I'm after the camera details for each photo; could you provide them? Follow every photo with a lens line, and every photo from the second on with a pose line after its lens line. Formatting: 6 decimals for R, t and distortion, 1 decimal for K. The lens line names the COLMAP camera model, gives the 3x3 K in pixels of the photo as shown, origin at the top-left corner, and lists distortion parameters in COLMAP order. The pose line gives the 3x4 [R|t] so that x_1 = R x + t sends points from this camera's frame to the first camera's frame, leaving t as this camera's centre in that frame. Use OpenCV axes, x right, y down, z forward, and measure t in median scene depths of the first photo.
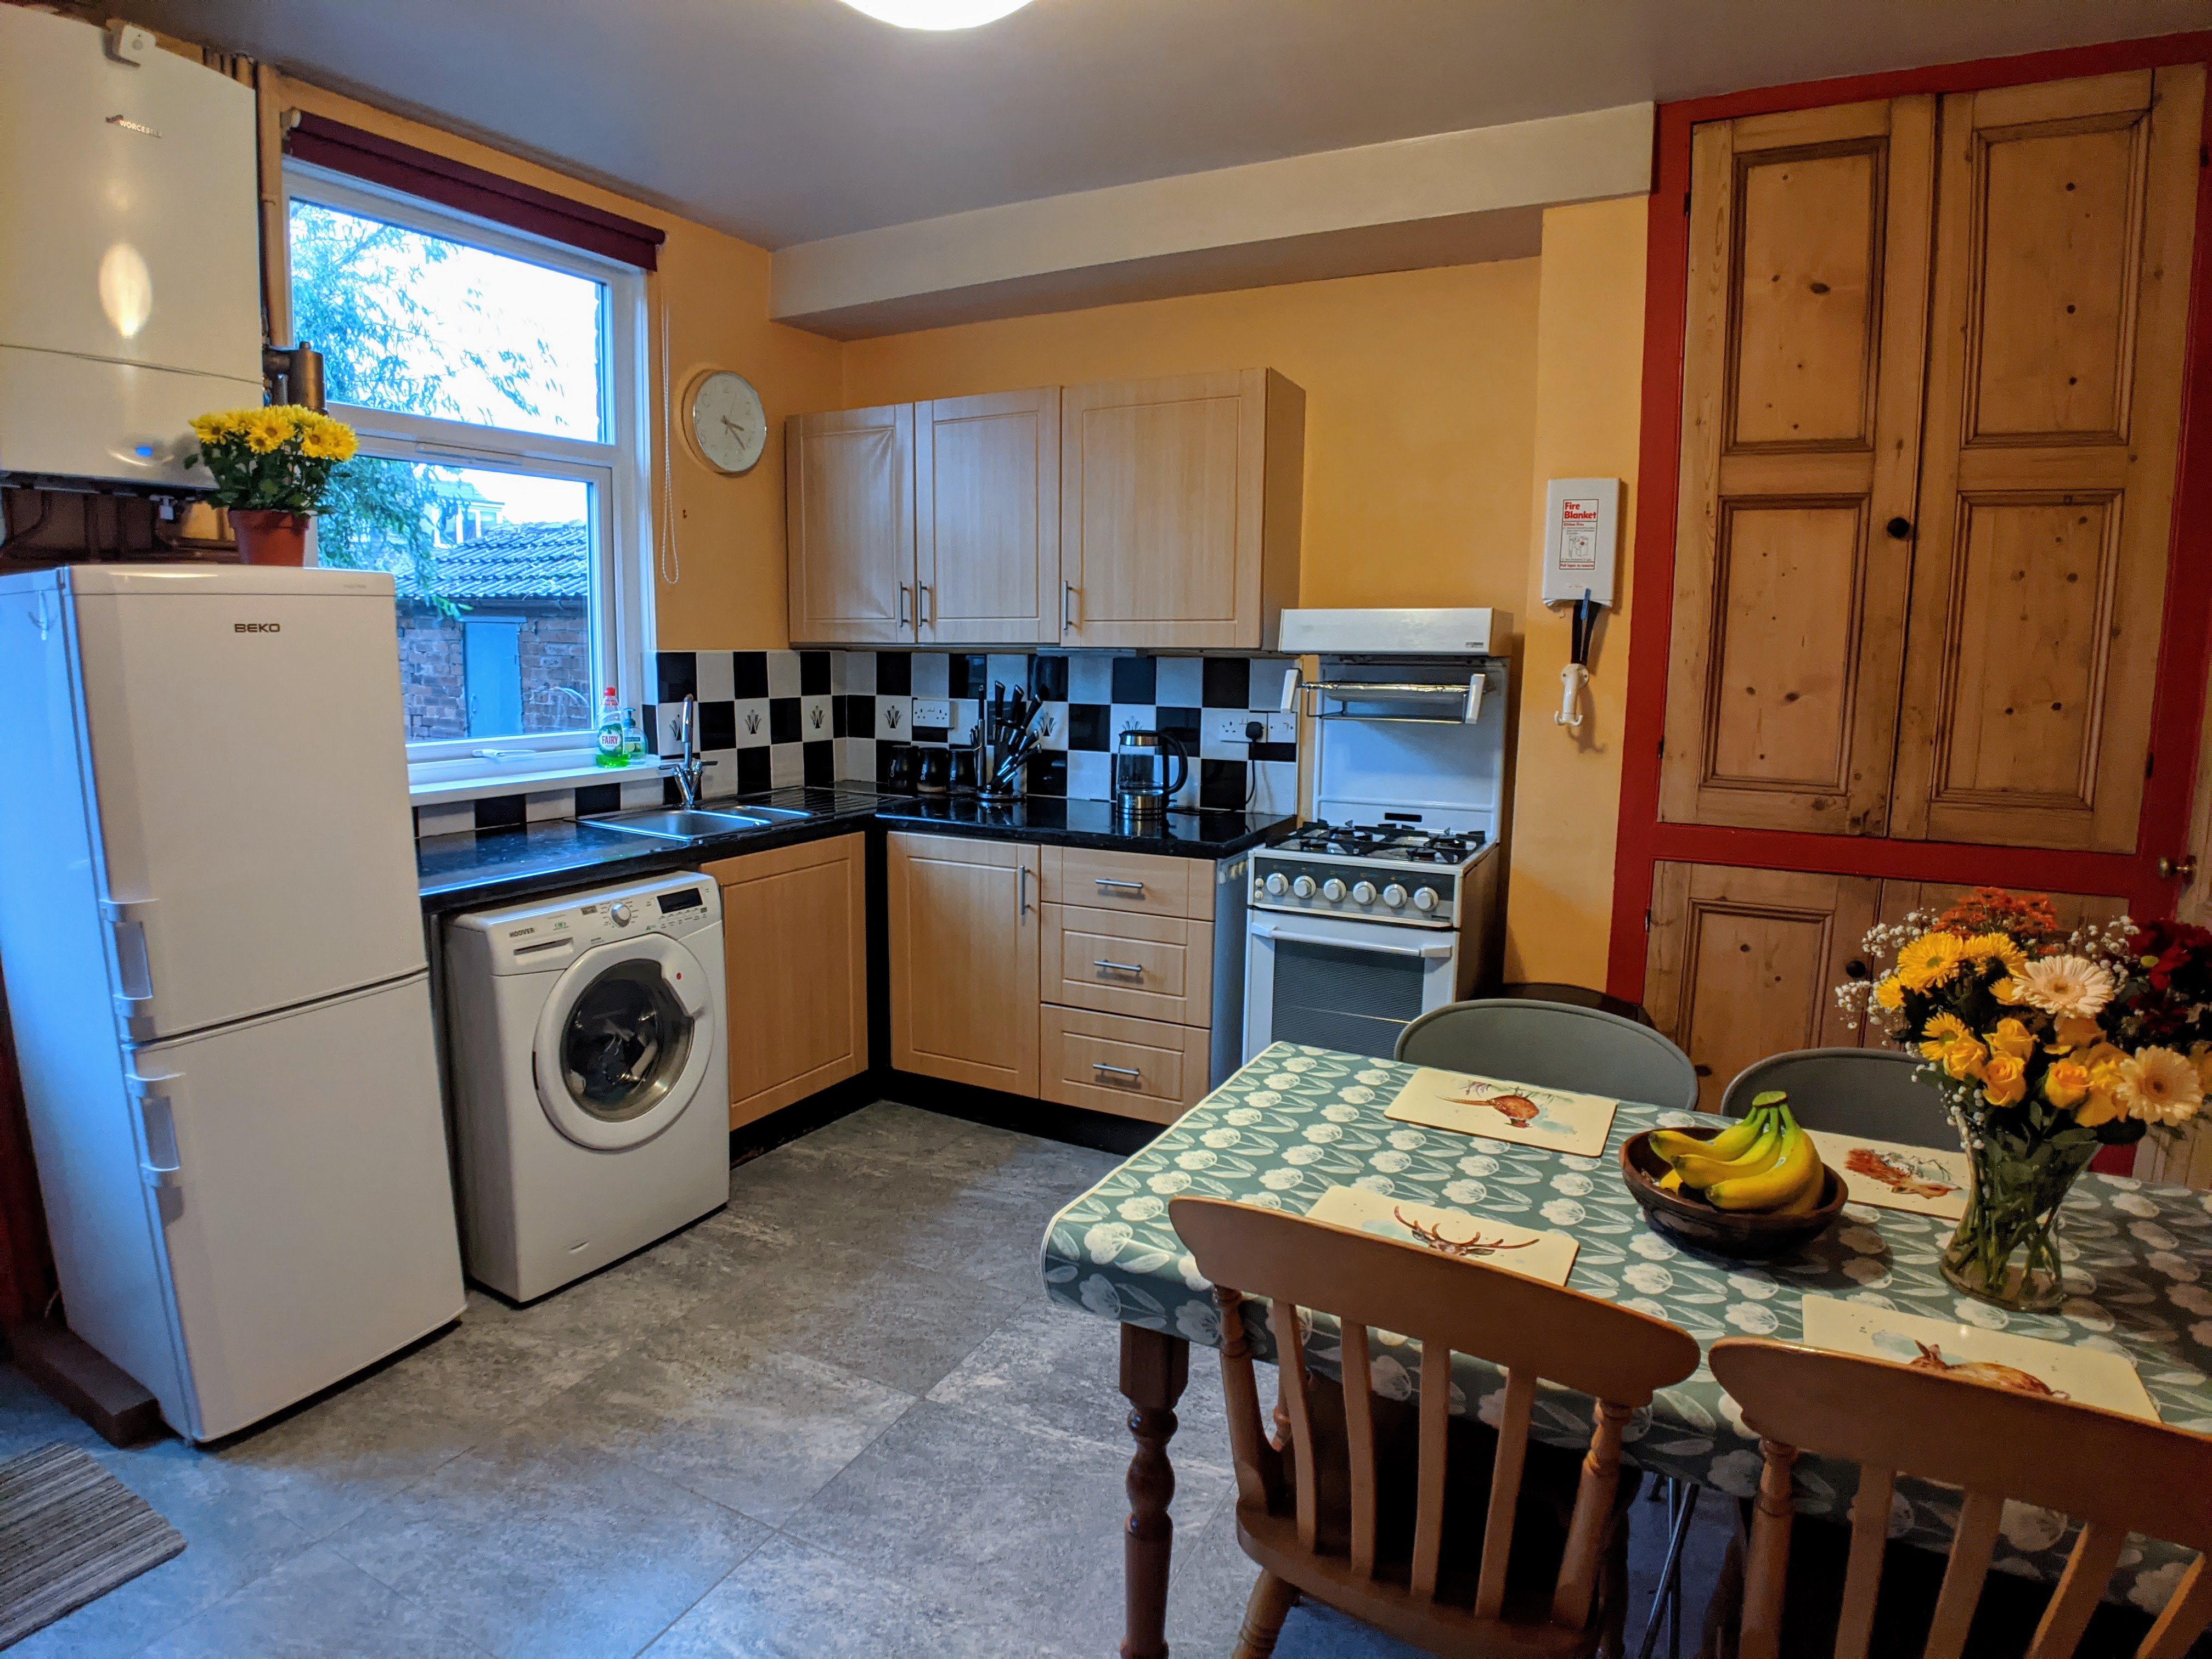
lens RADIAL K [[1199.0, 0, 1096.6], [0, 1199.0, 830.3], [0, 0, 1]] dist [-0.079565, 0.001709]
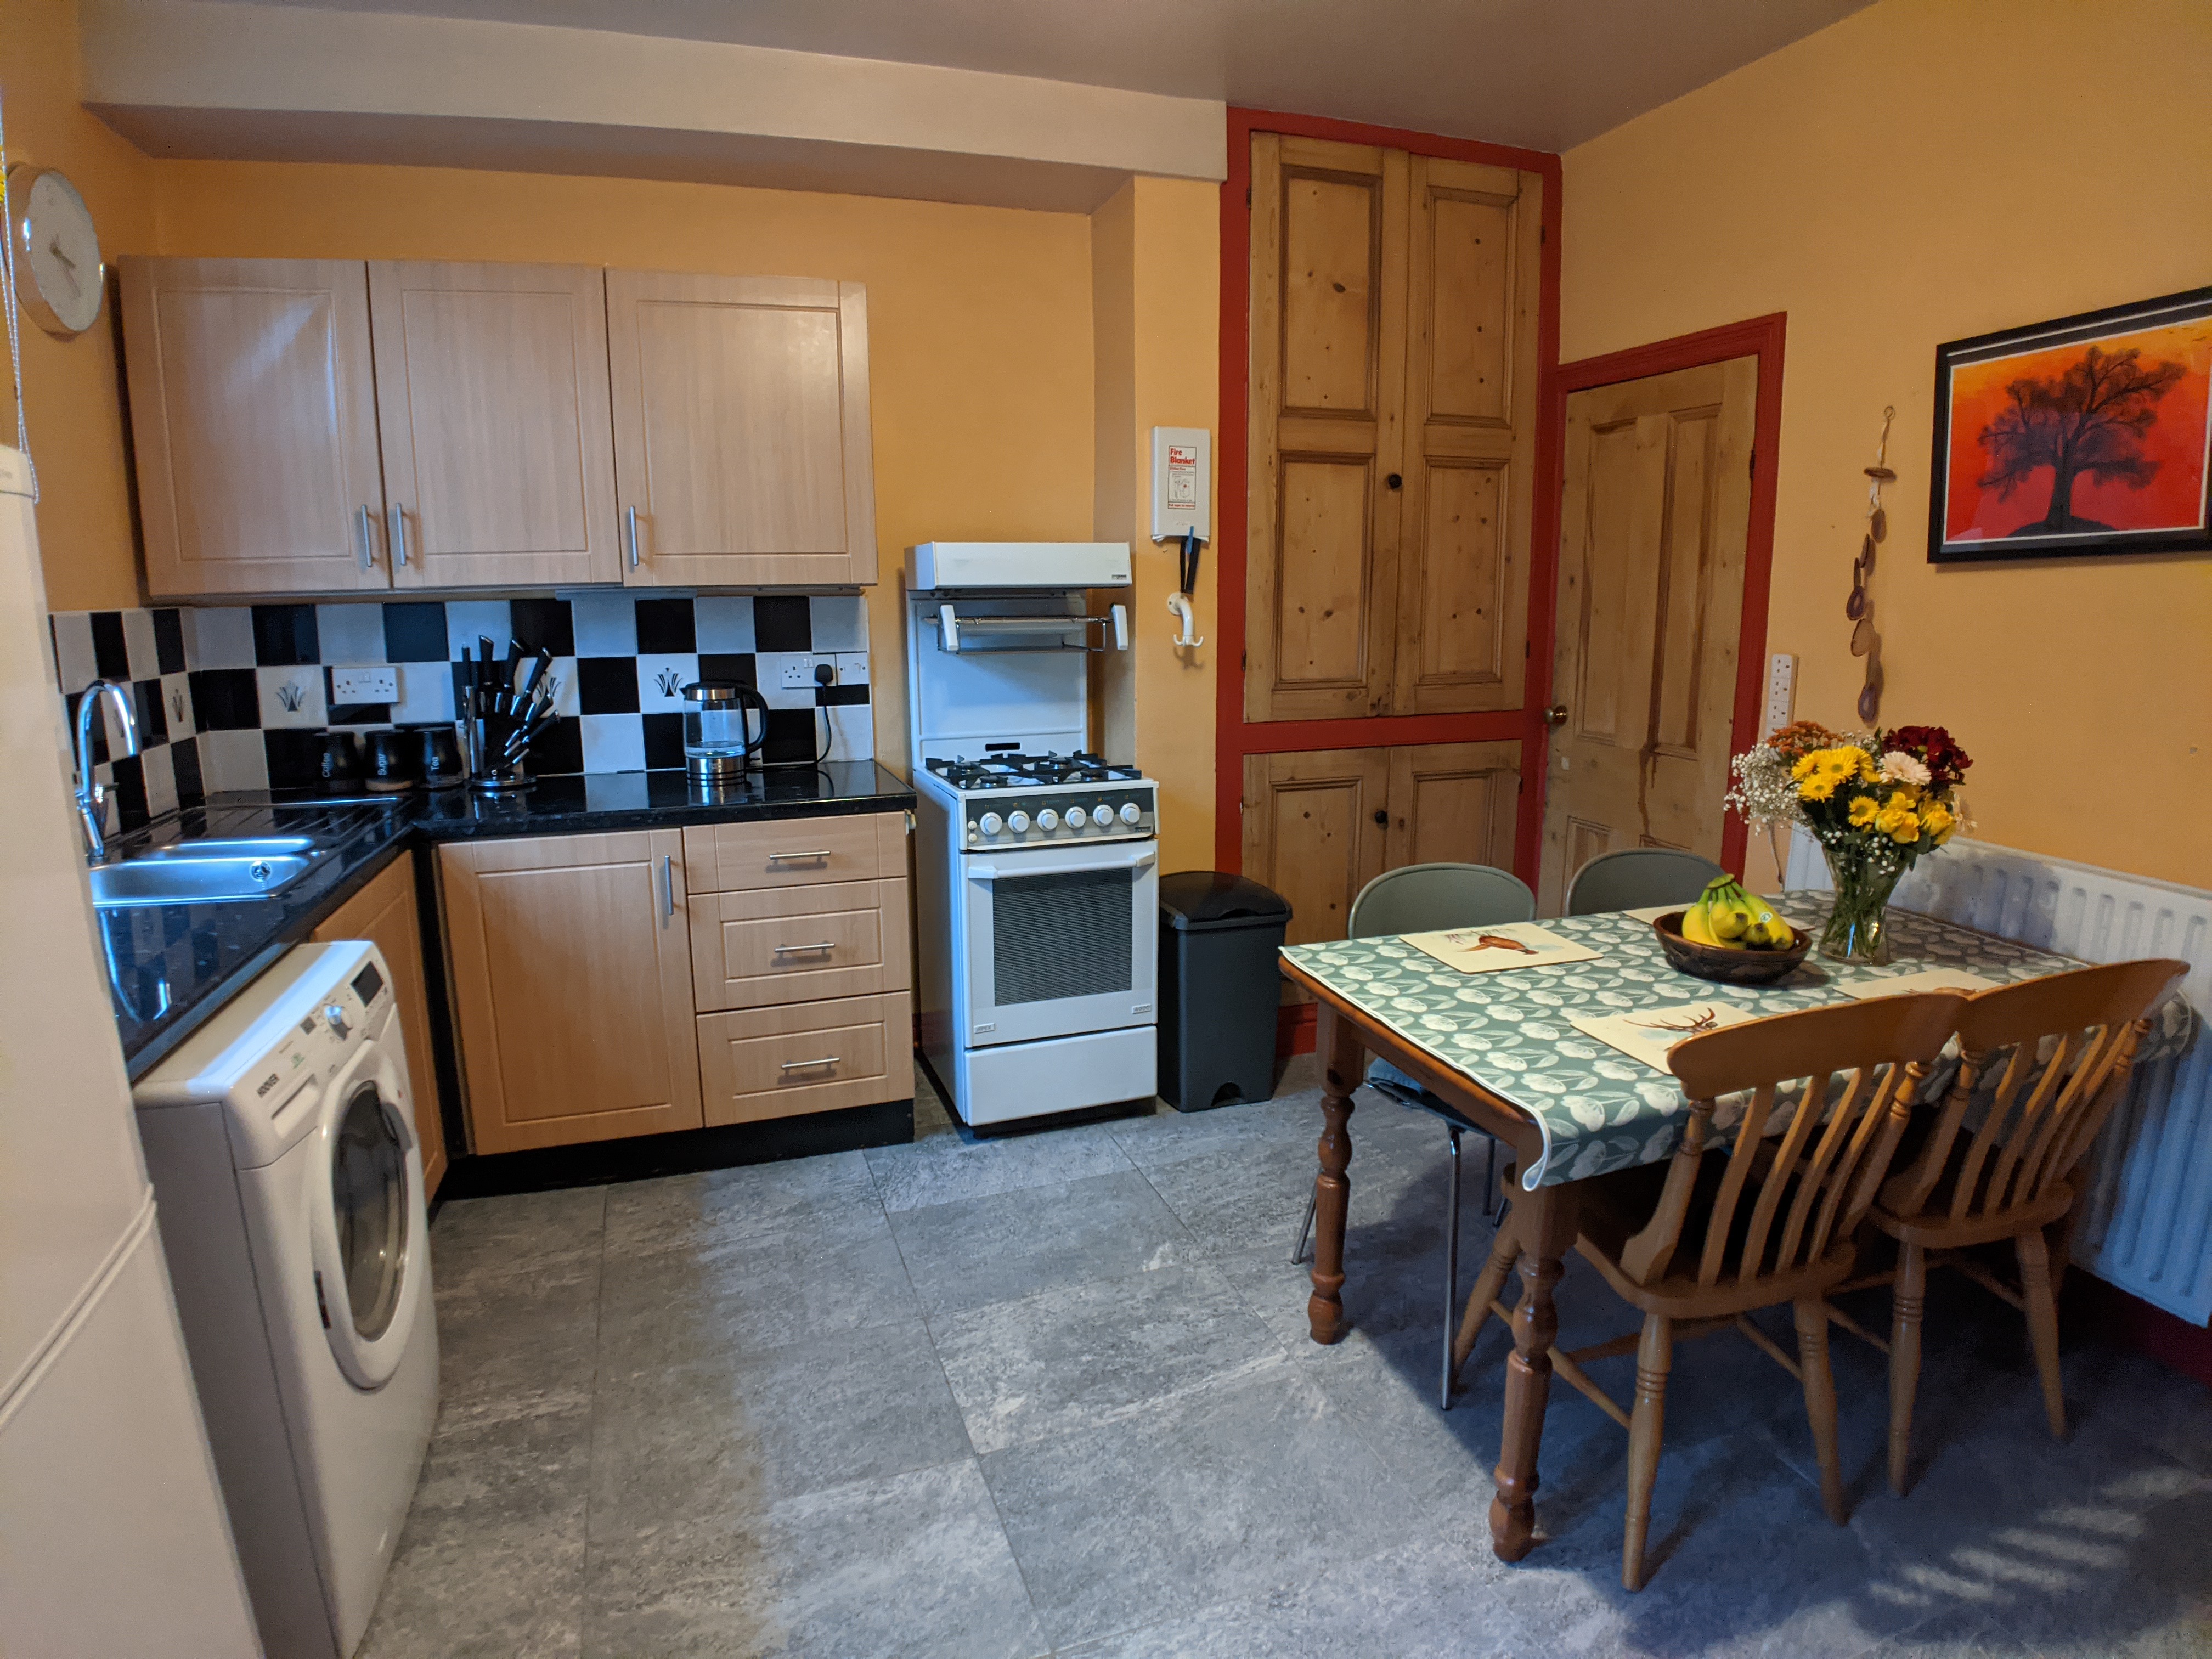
lens RADIAL K [[1199.0, 0, 1076.4], [0, 1199.0, 818.4], [0, 0, 1]] dist [-0.079565, 0.001709]
pose [[0.694365, -0.148269, 0.704183, -0.554843], [0.120979, 0.988668, 0.088875, -0.042786], [-0.709381, 0.023480, 0.704434, 0.289591]]
